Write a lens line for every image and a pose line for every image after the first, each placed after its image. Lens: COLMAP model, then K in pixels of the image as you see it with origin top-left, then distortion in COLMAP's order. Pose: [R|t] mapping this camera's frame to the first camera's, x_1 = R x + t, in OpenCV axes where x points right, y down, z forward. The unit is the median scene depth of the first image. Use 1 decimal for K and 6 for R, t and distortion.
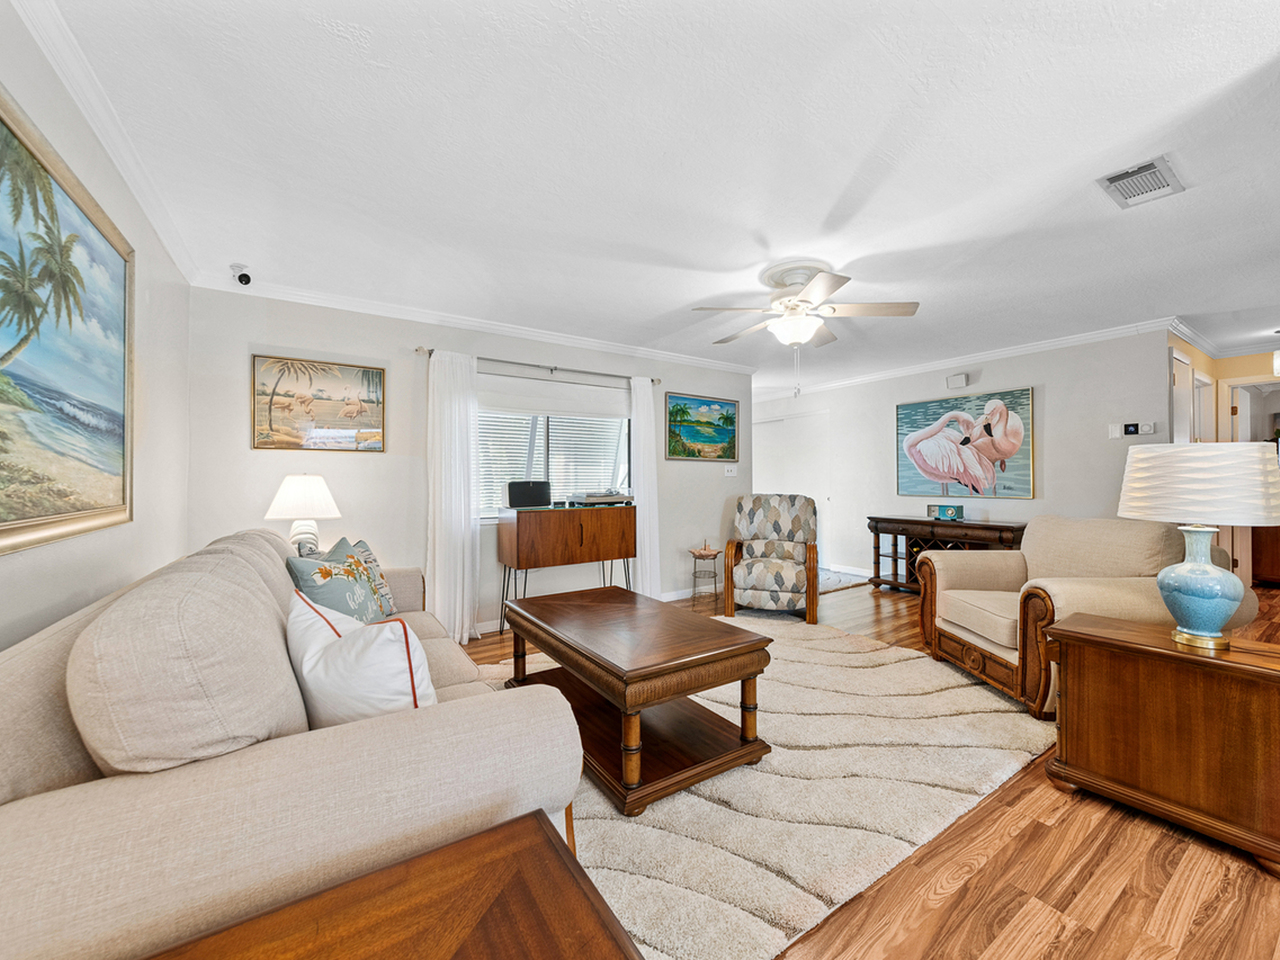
lens RADIAL K [[512.9, 0, 642.4], [0, 512.9, 476.3], [0, 0, 1]] dist [-0.000995, -0.000096]
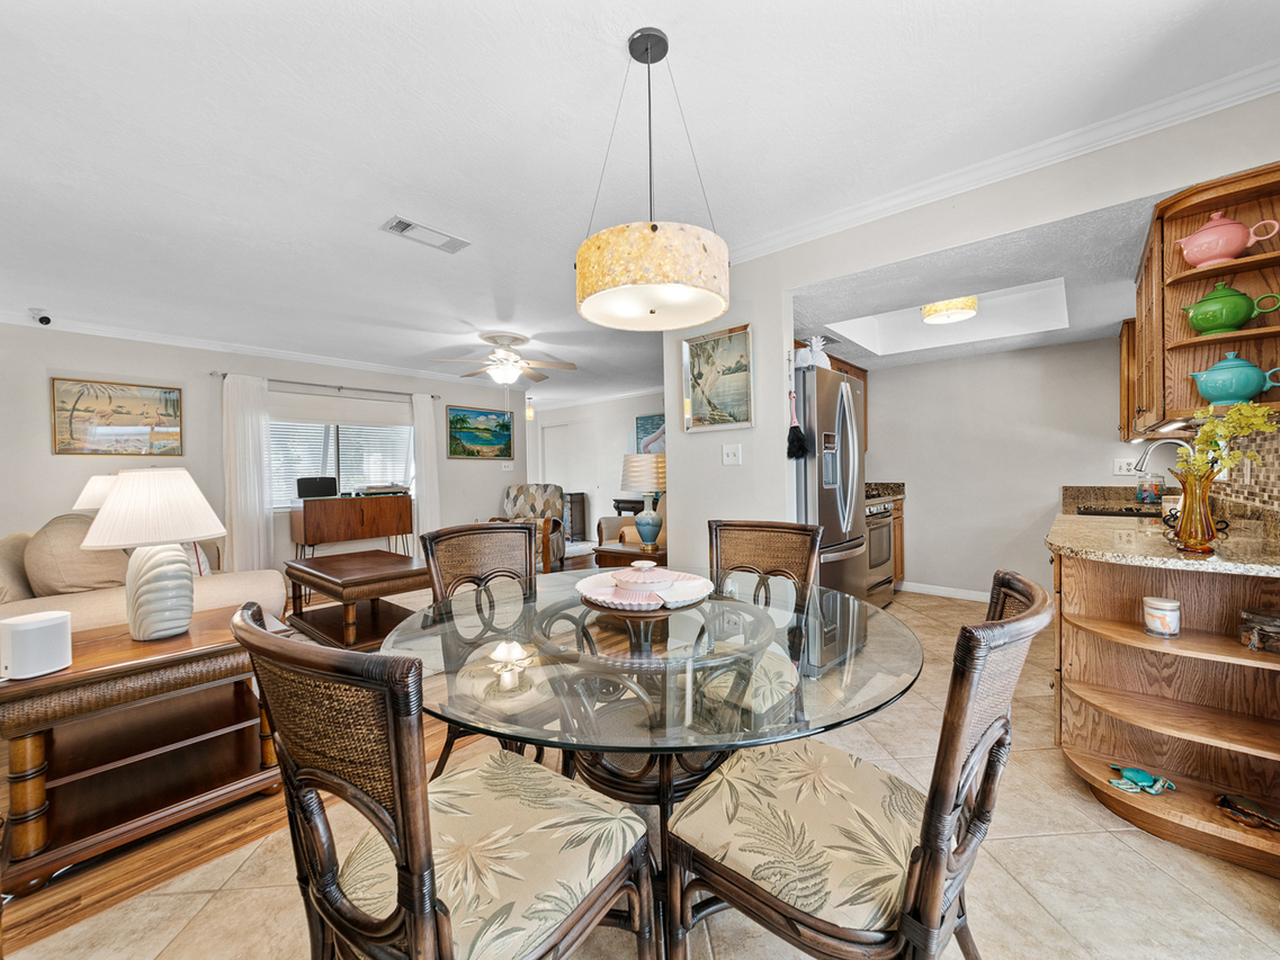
lens RADIAL K [[506.0, 0, 647.4], [0, 506.0, 477.3], [0, 0, 1]] dist [-0.015414, 0.000044]
pose [[0.960816, -0.017773, 0.276615, 0.204356], [0.013709, 0.999768, 0.016619, -0.000138], [-0.276846, -0.012176, 0.960837, -0.396598]]
